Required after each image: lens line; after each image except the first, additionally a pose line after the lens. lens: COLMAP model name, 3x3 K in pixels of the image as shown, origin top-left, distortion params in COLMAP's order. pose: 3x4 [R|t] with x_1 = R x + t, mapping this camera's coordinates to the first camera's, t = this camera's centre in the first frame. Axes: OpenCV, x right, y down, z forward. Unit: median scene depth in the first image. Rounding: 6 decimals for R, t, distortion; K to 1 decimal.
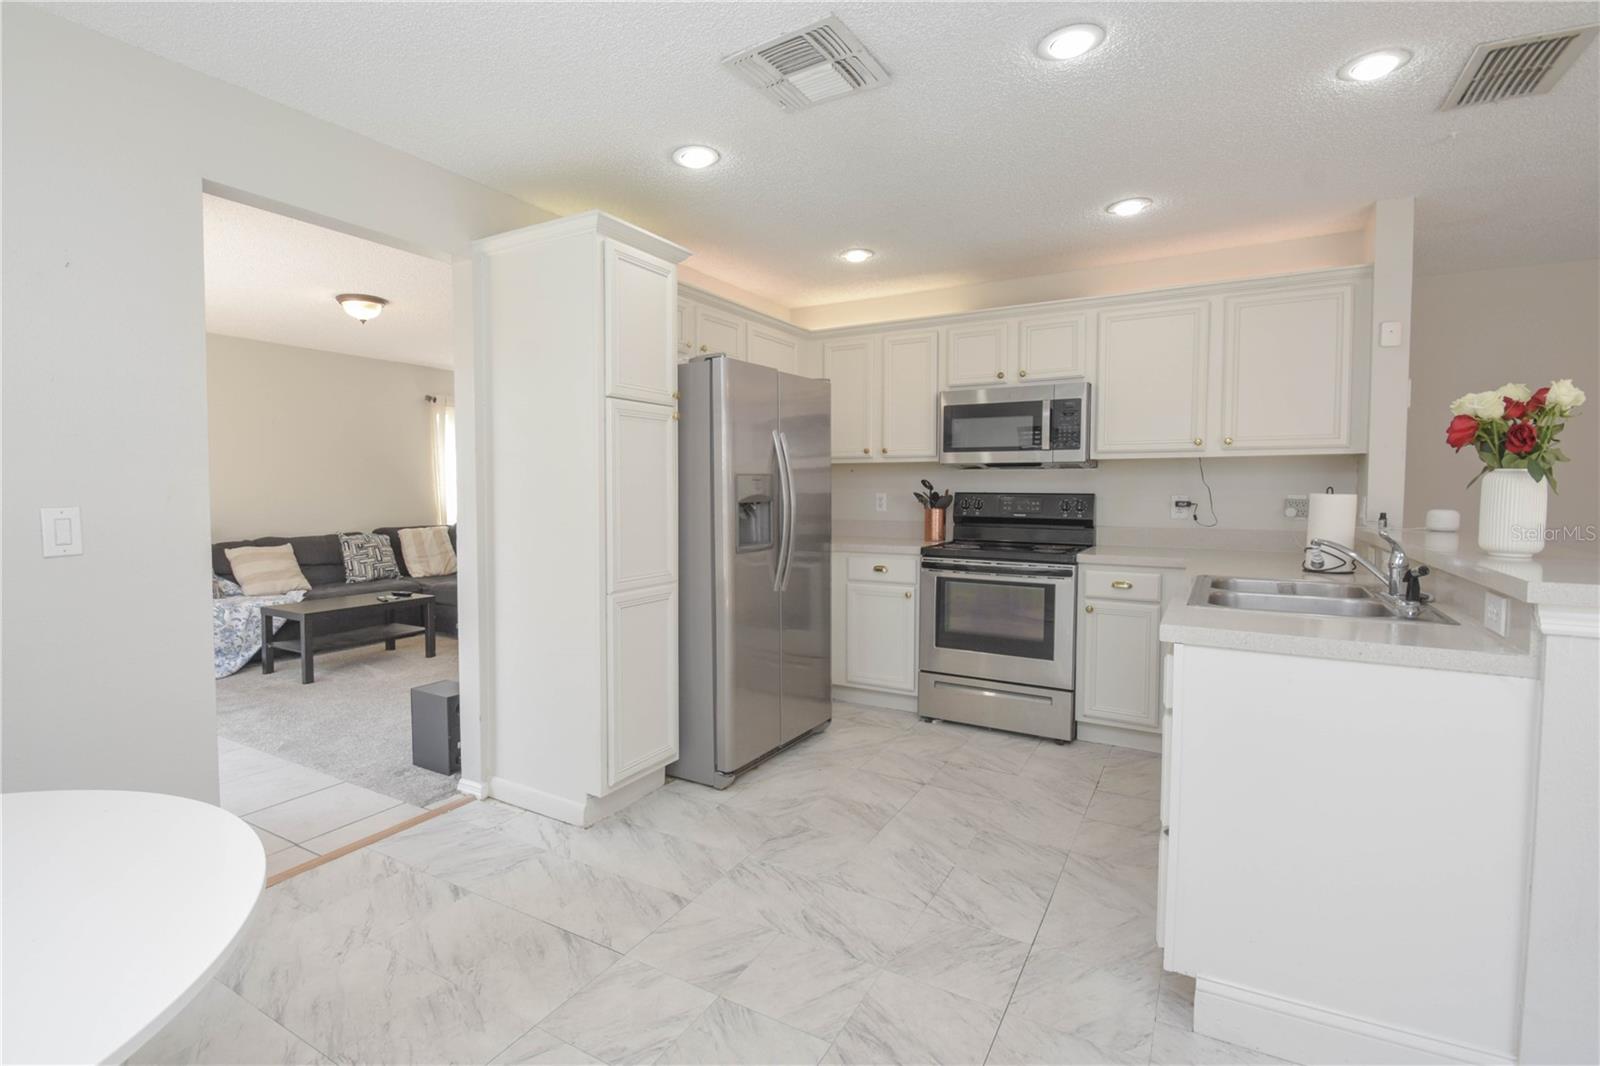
lens RADIAL K [[752.2, 0, 739.0], [0, 752.2, 526.3], [0, 0, 1]] dist [-0.016575, -0.001998]
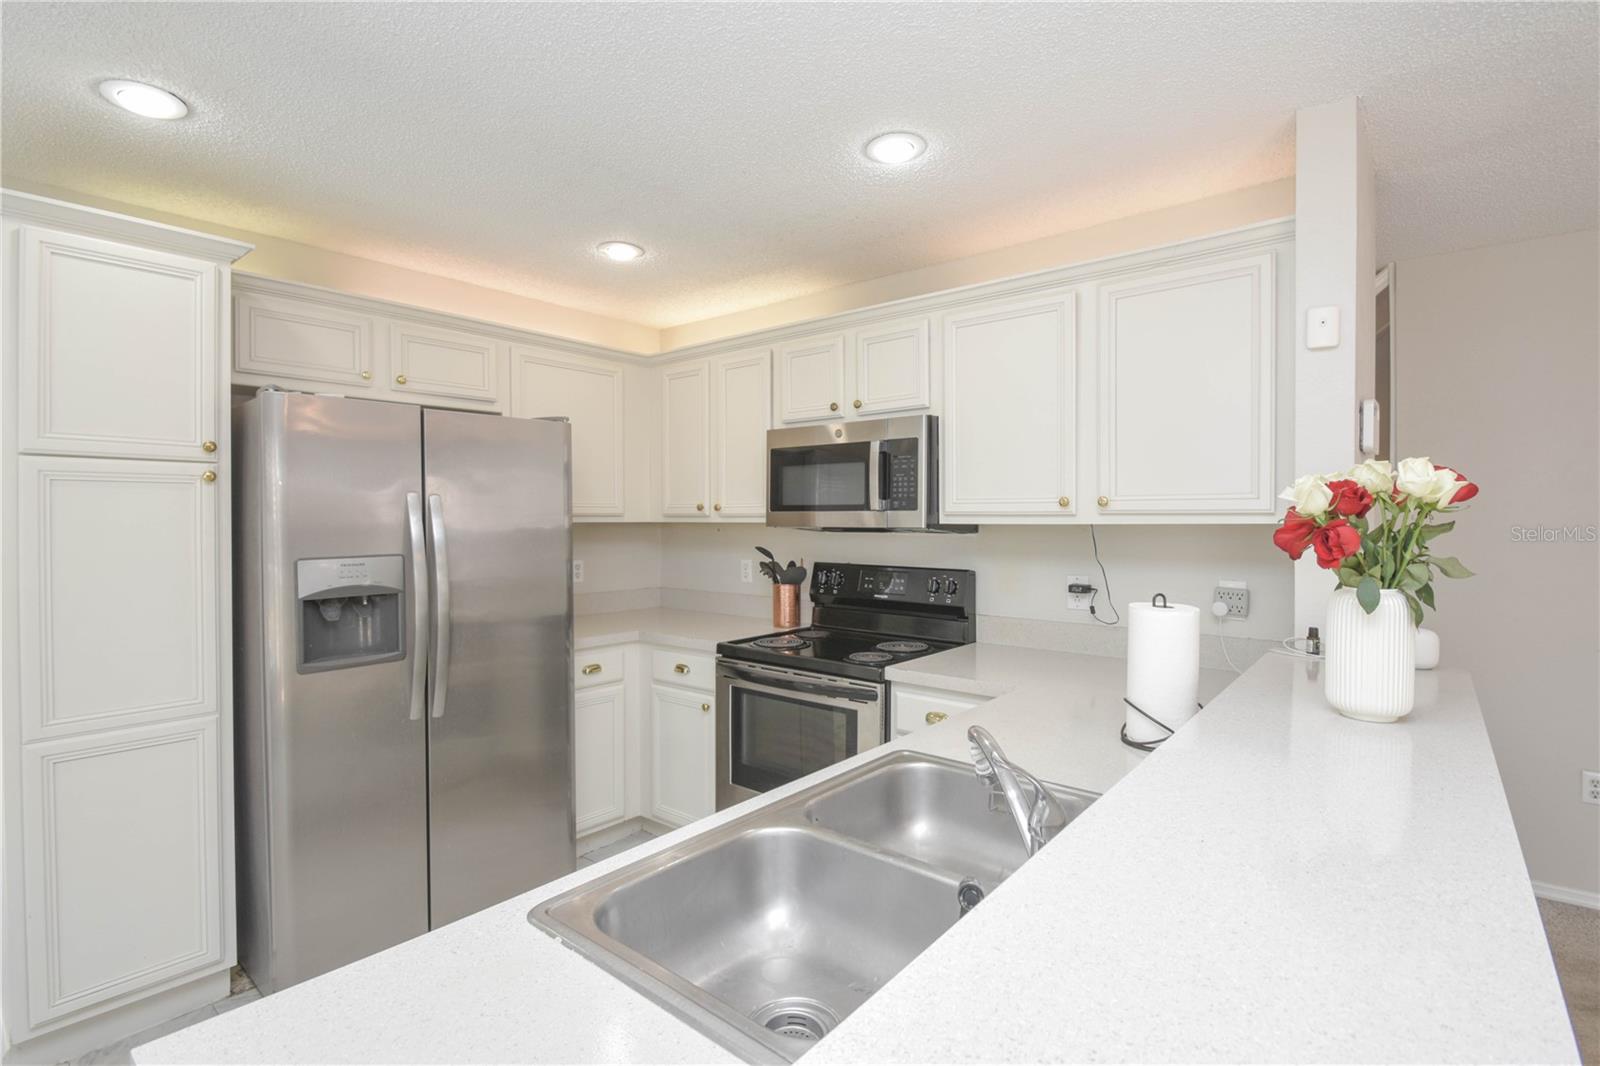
lens RADIAL K [[752.2, 0, 806.4], [0, 752.2, 529.0], [0, 0, 1]] dist [-0.016575, -0.001998]
pose [[0.993970, 0.000730, -0.109654, 0.419519], [-0.005101, 0.999203, -0.039580, -0.056001], [0.109538, 0.039901, 0.993181, 0.287516]]
